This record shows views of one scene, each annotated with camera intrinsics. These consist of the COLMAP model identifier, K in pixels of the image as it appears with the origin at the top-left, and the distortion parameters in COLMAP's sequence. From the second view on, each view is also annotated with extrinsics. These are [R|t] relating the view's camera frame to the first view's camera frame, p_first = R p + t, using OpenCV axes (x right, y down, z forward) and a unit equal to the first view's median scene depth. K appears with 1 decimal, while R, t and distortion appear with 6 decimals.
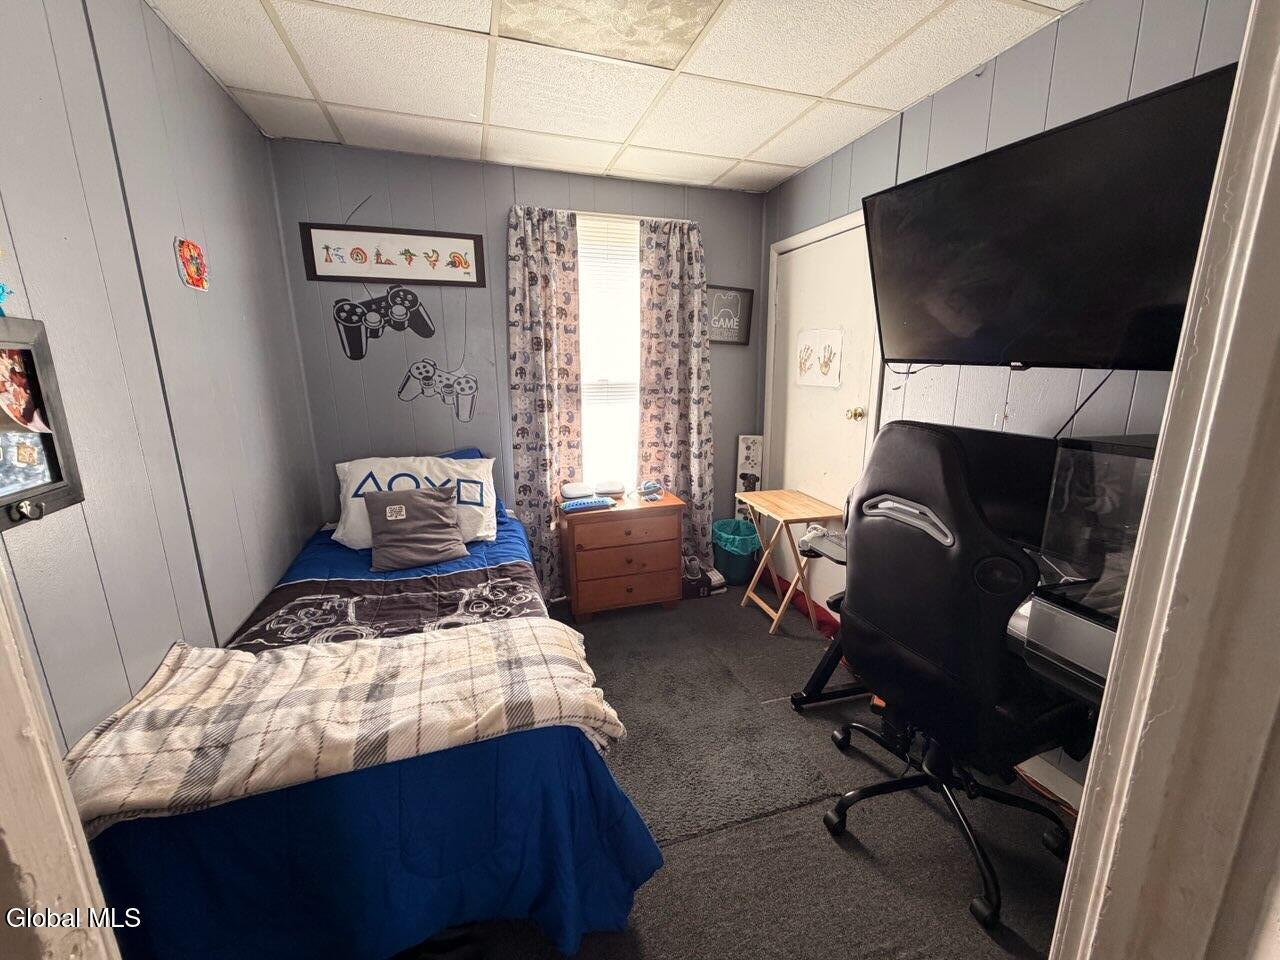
lens RADIAL K [[509.8, 0, 636.3], [0, 509.8, 473.9], [0, 0, 1]] dist [-0.006125, 0.001257]
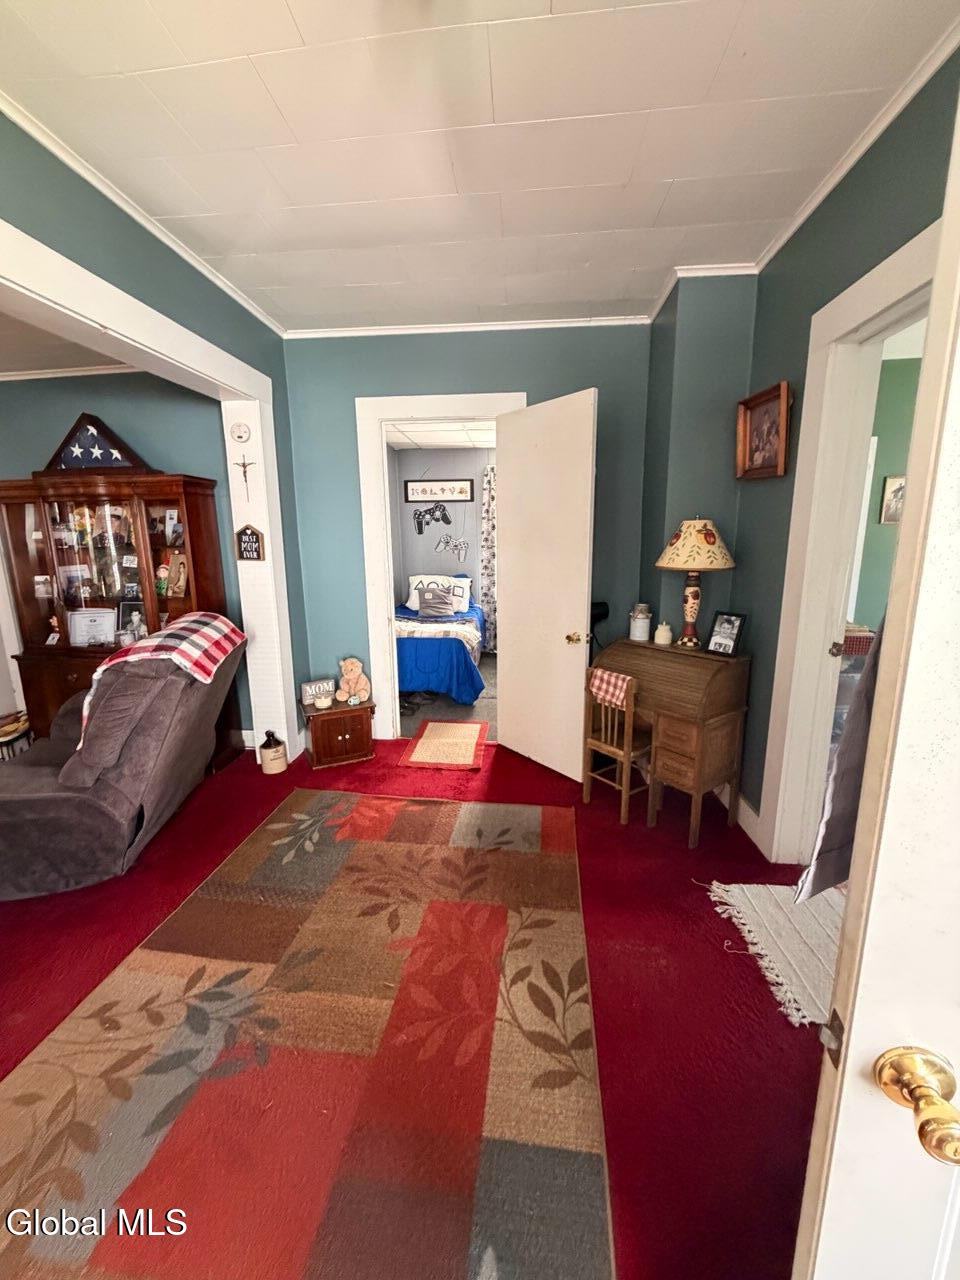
lens RADIAL K [[509.8, 0, 481.3], [0, 509.8, 635.1], [0, 0, 1]] dist [-0.006125, 0.001257]
pose [[0.919811, 0.074122, -0.385297, 0.662734], [-0.079681, 0.996819, 0.001544, 0.217222], [0.384186, 0.029281, 0.922791, -1.070638]]
